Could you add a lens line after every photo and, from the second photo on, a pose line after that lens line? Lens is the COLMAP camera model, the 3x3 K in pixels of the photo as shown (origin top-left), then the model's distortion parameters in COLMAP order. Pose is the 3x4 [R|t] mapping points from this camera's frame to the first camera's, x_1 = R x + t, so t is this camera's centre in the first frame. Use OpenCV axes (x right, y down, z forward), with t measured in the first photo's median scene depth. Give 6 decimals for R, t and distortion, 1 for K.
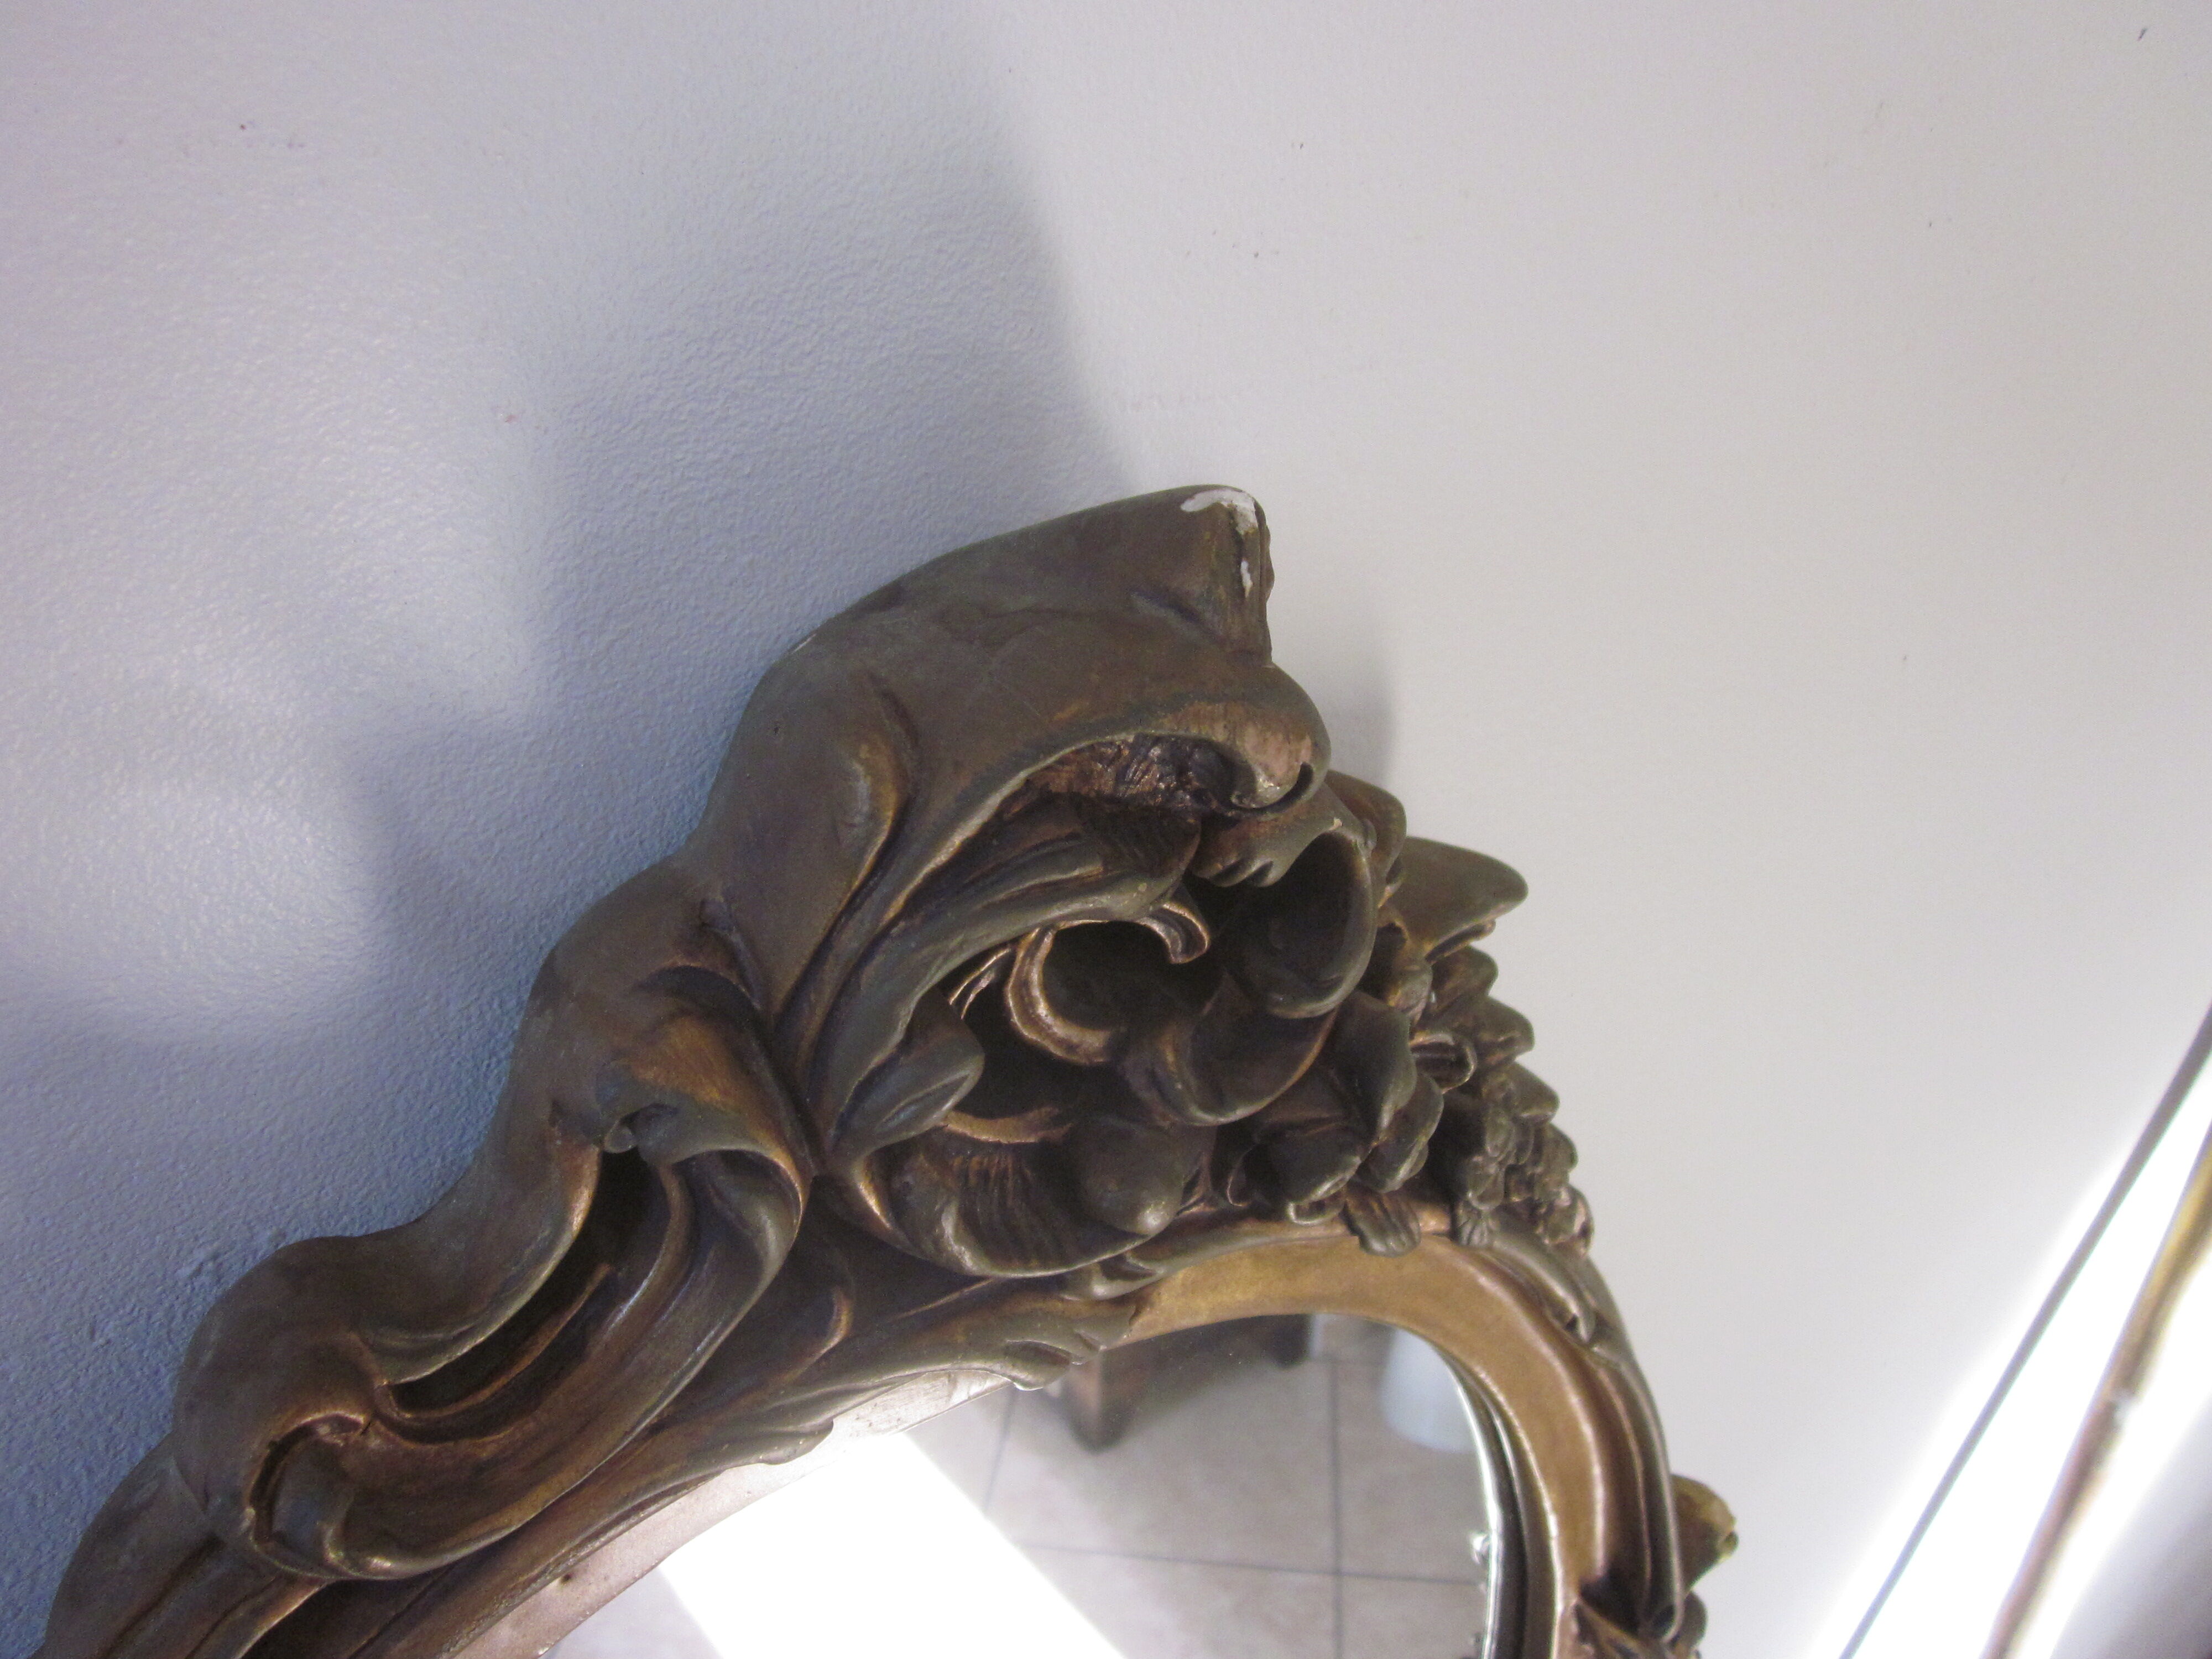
lens RADIAL K [[1754.3, 0, 1106.0], [0, 1754.3, 829.5], [0, 0, 1]] dist [-0.028073, 0.005847]
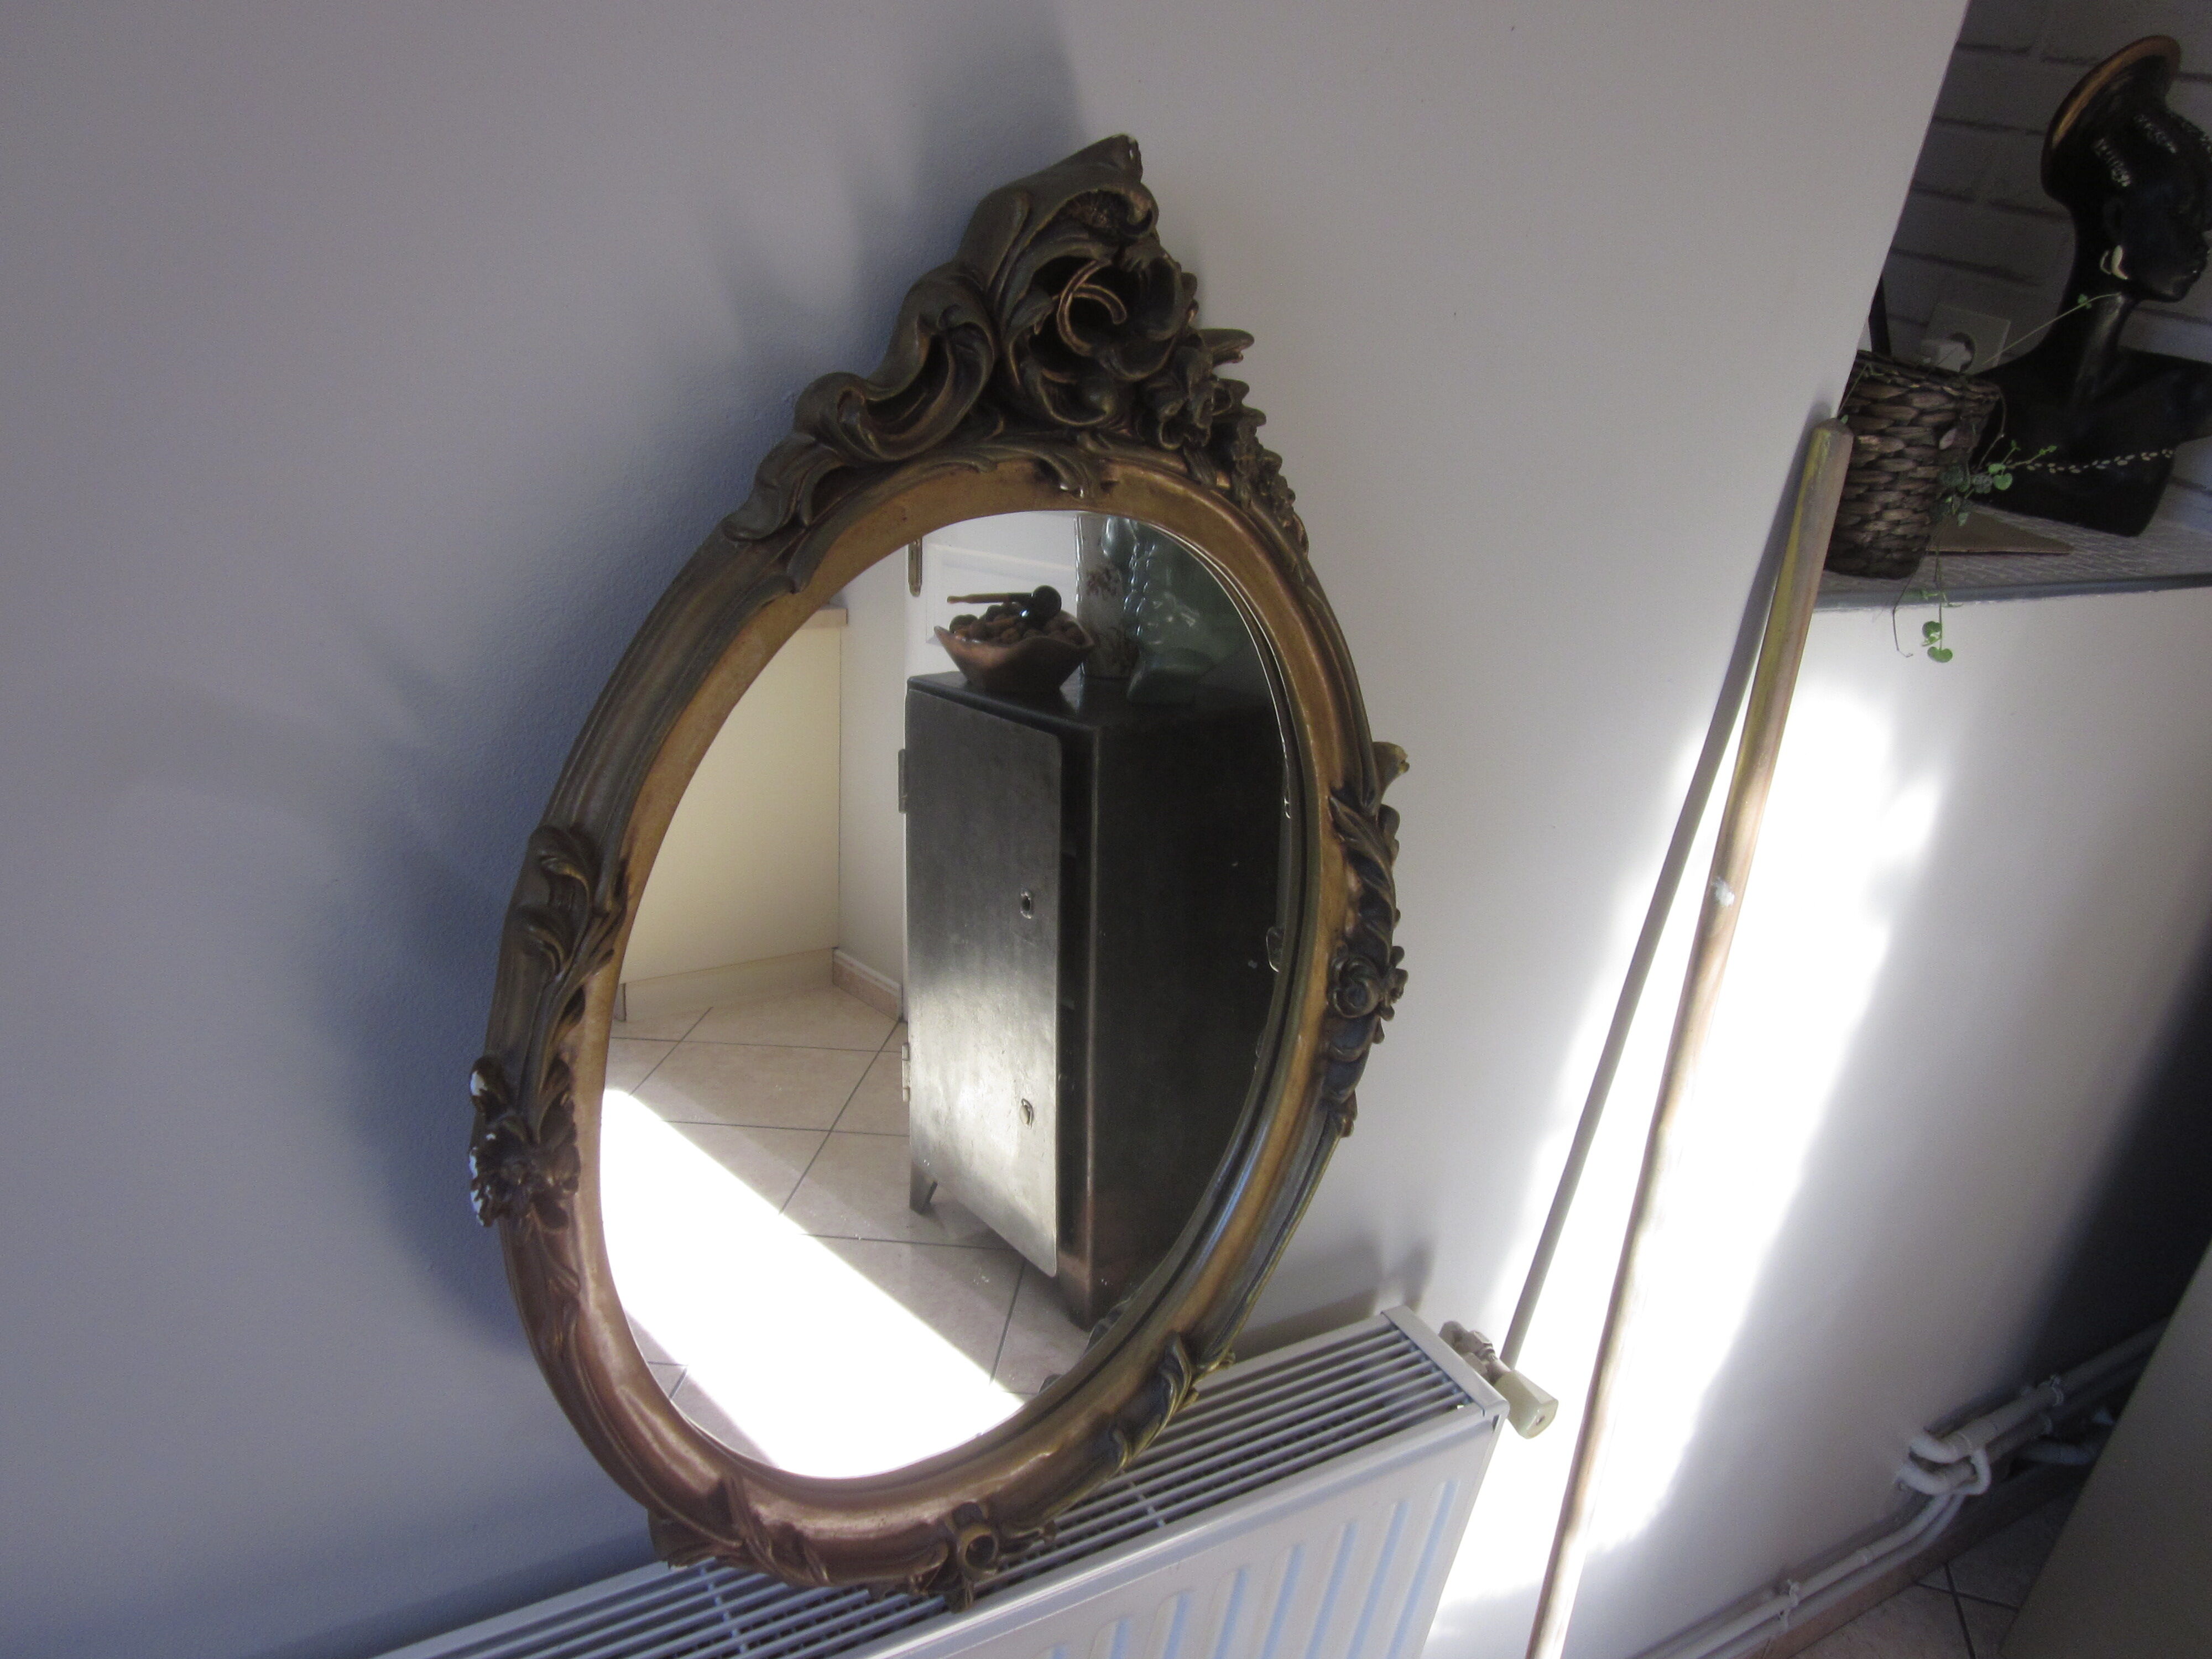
lens RADIAL K [[1754.3, 0, 1106.0], [0, 1754.3, 829.5], [0, 0, 1]] dist [-0.028073, 0.005847]
pose [[0.999923, -0.008634, 0.008953, -0.006978], [0.009273, 0.997218, -0.073961, 1.181617], [-0.008290, 0.074039, 0.997221, -1.890642]]
